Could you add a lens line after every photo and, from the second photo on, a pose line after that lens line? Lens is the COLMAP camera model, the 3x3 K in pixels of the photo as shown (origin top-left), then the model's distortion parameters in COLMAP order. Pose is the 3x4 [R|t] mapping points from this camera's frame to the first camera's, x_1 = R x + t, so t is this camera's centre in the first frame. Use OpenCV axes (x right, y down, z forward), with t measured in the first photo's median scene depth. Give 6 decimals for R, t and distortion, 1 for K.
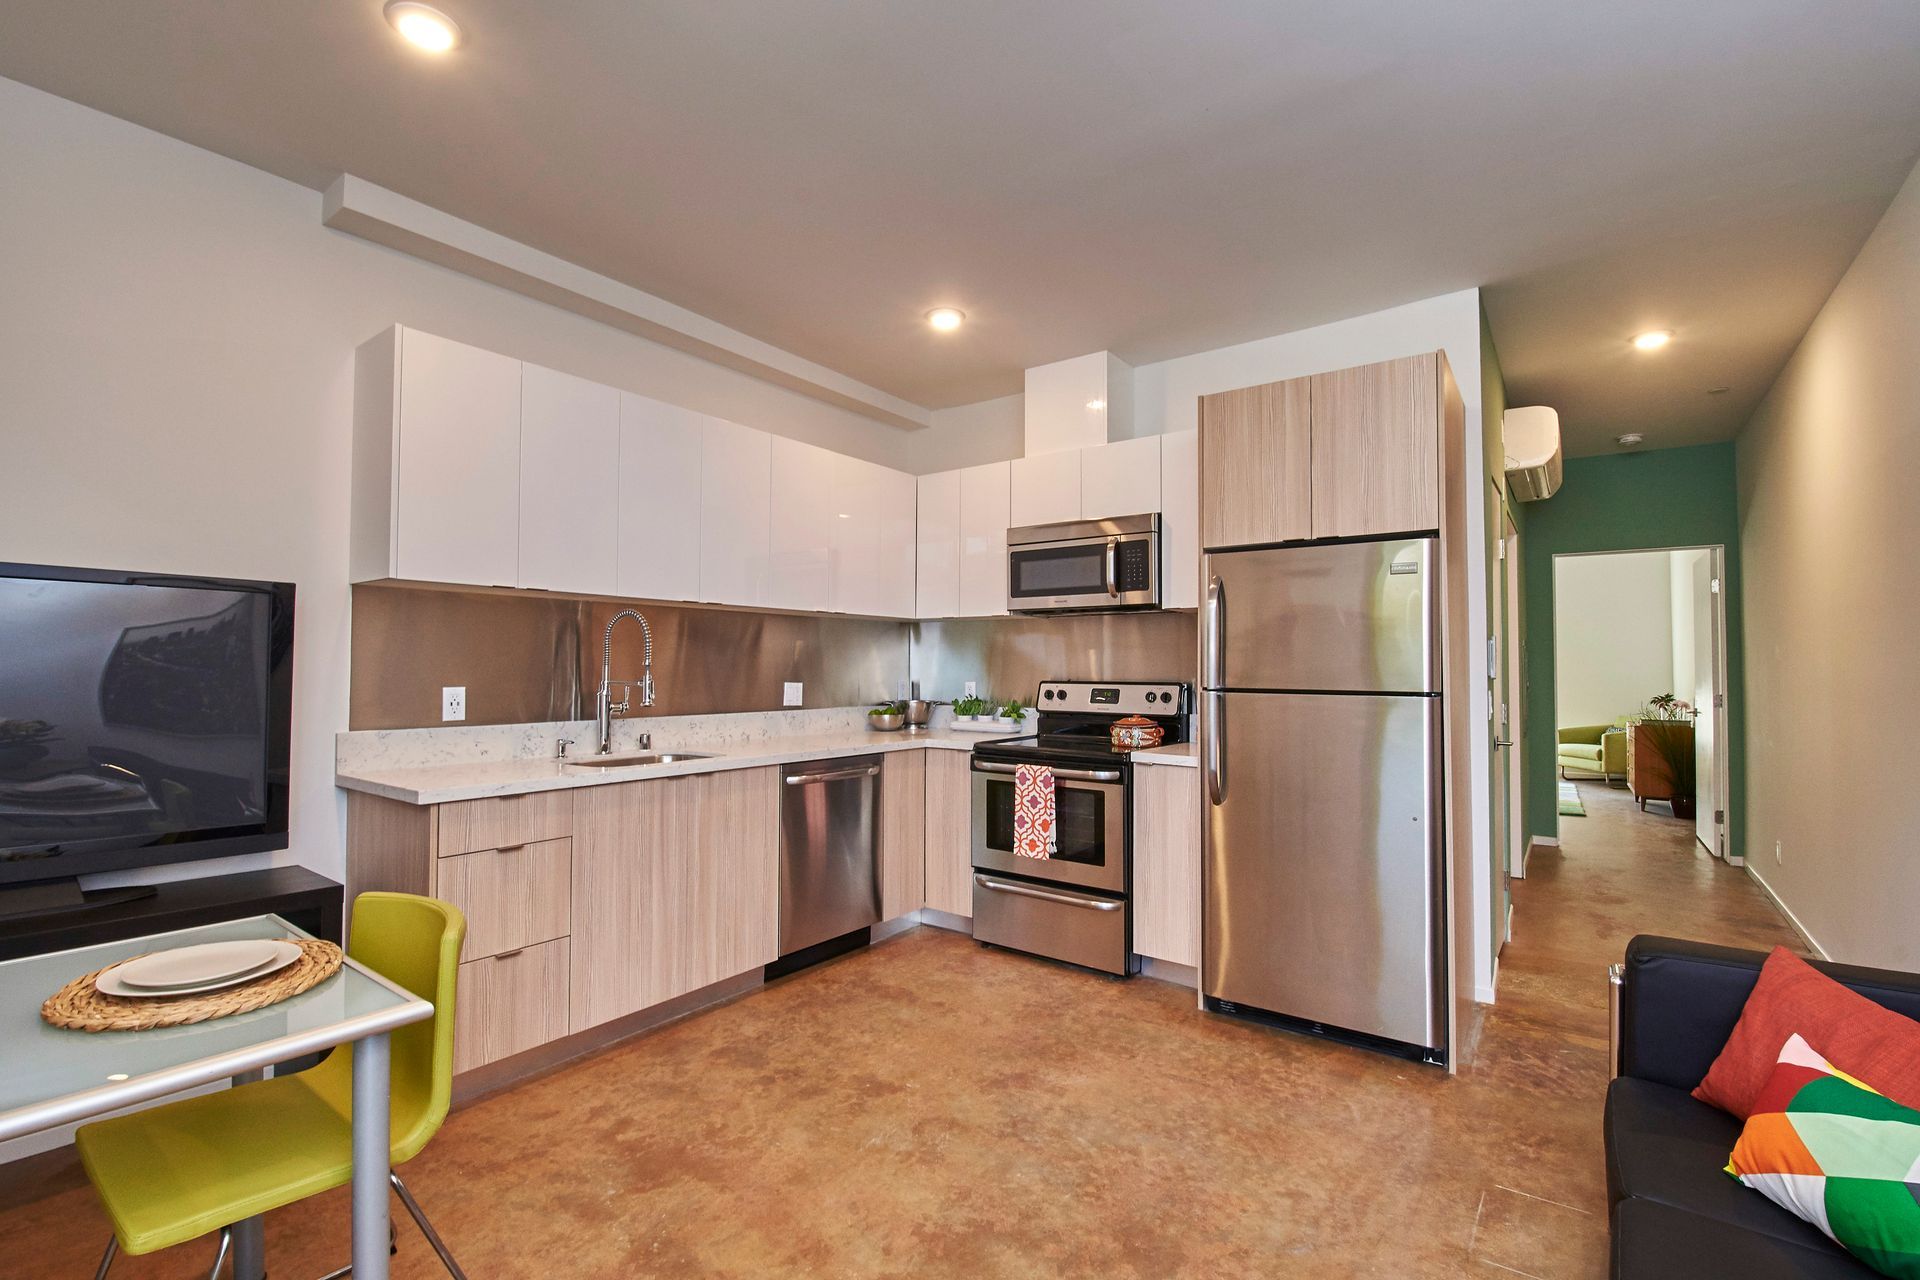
lens RADIAL K [[809.9, 0, 960.2], [0, 809.9, 642.6], [0, 0, 1]] dist [-0.015265, -0.006923]
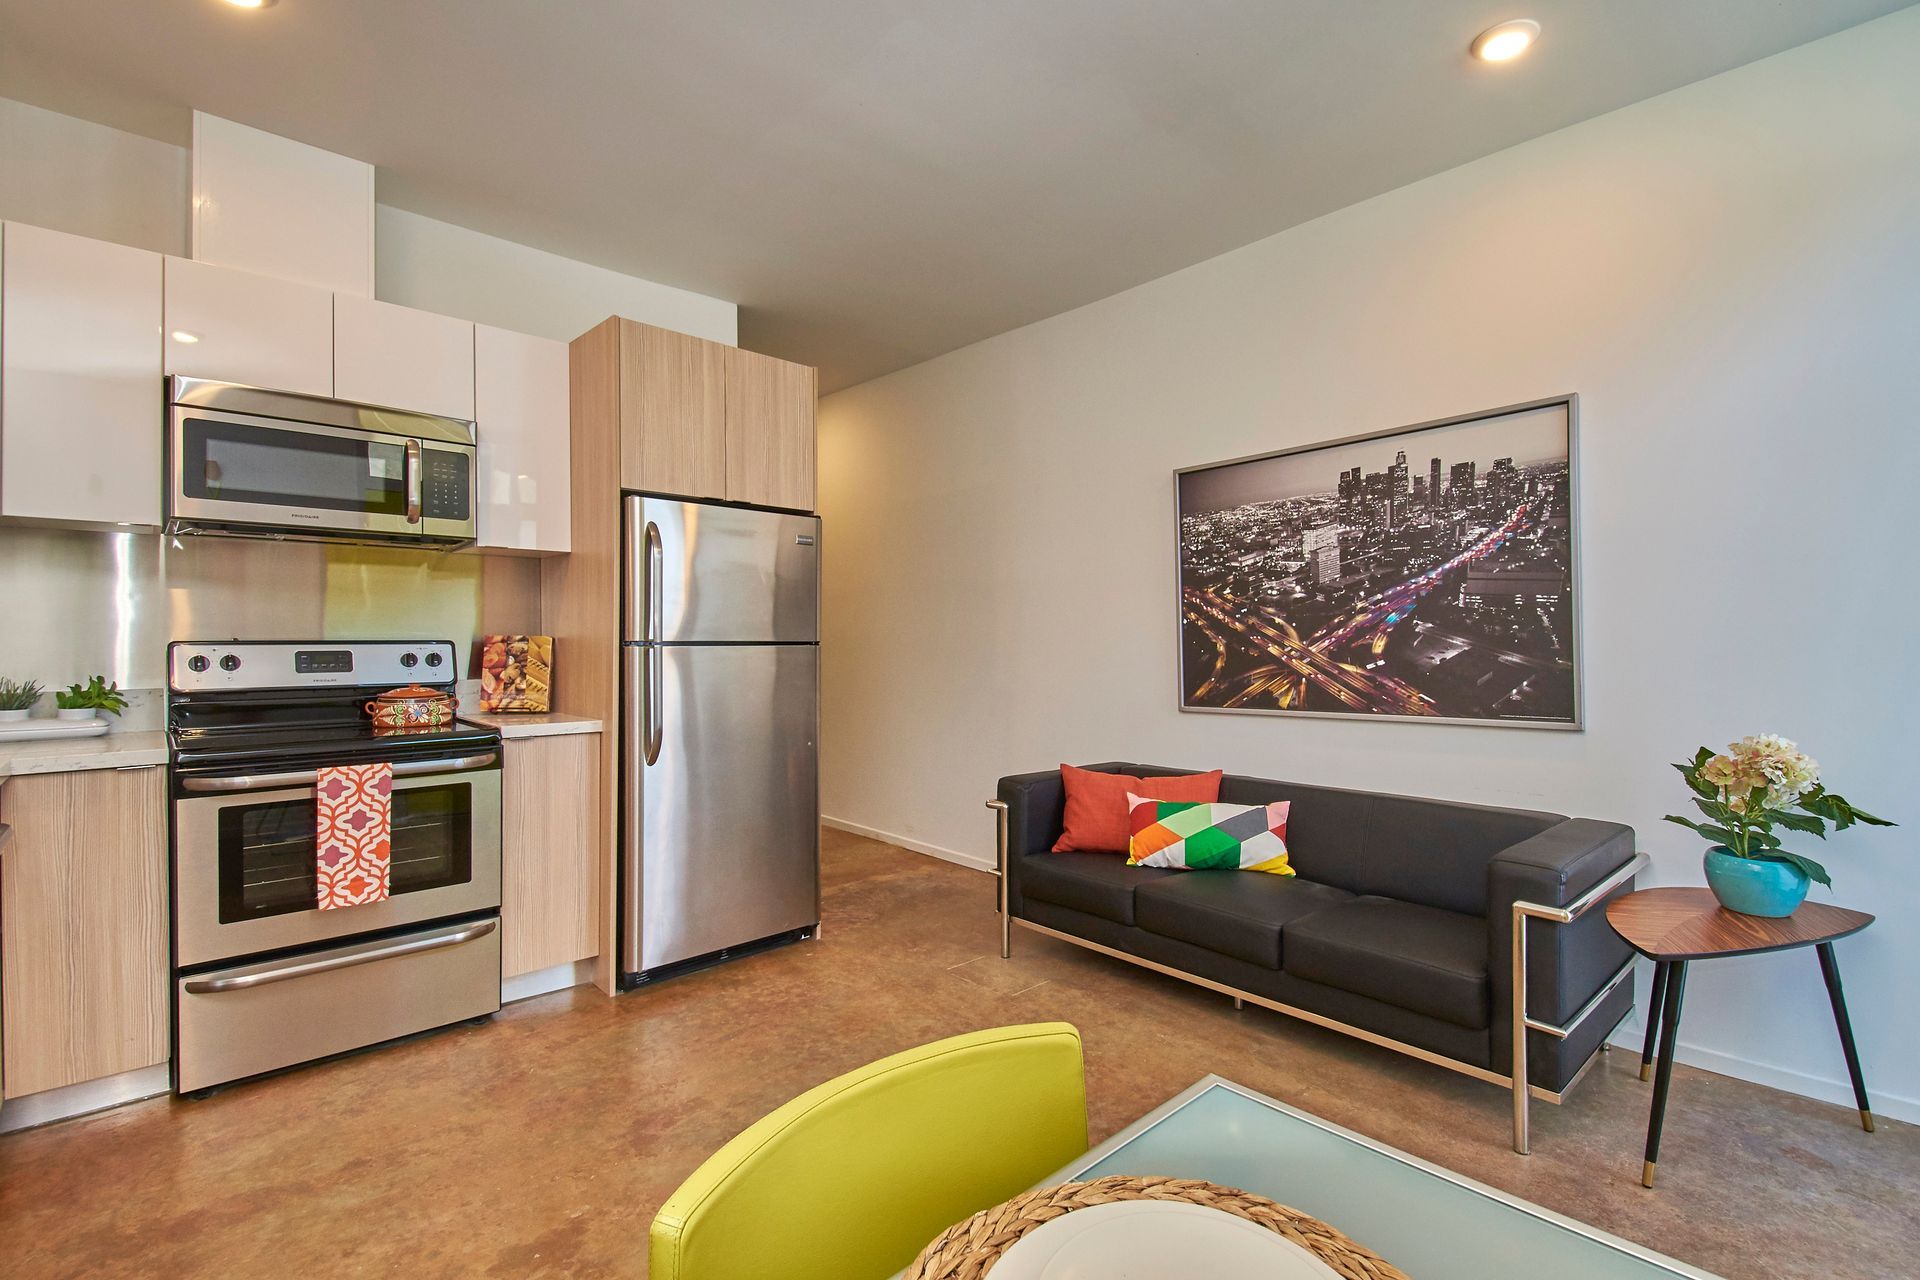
lens RADIAL K [[874.9, 0, 958.0], [0, 874.9, 637.8], [0, 0, 1]] dist [-0.009698, -0.004490]
pose [[0.180973, -0.005419, 0.983473, -0.518367], [-0.031891, 0.999427, 0.011375, 0.023753], [-0.982971, -0.033423, 0.180696, 0.393128]]
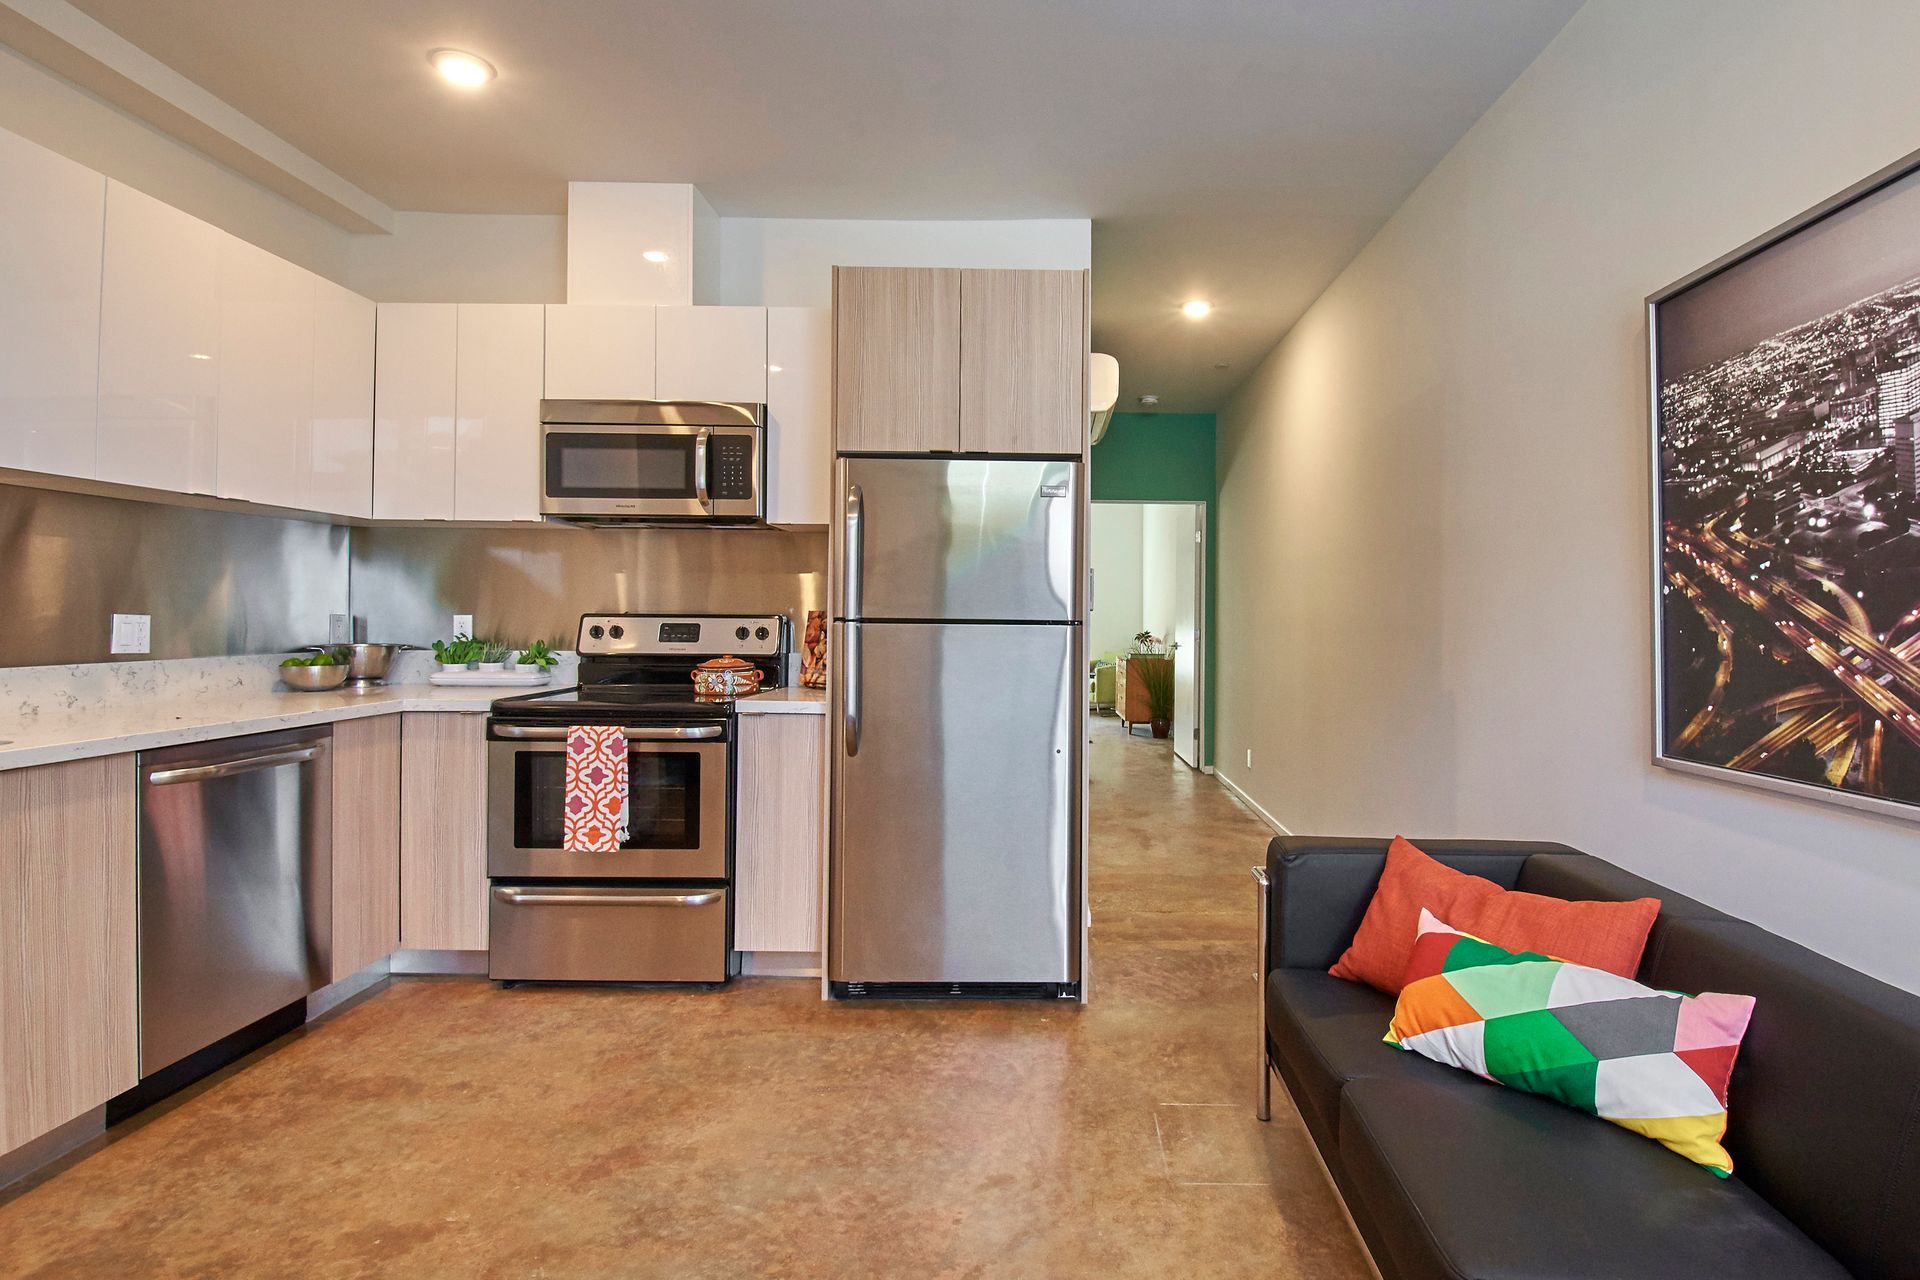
lens RADIAL K [[922.4, 0, 1032.9], [0, 922.4, 613.1], [0, 0, 1]] dist [-0.006891, -0.010579]
pose [[0.803209, 0.003376, 0.595688, -0.088463], [-0.025495, 0.999263, 0.028713, 0.015129], [-0.595151, -0.038250, 0.802703, 0.098793]]
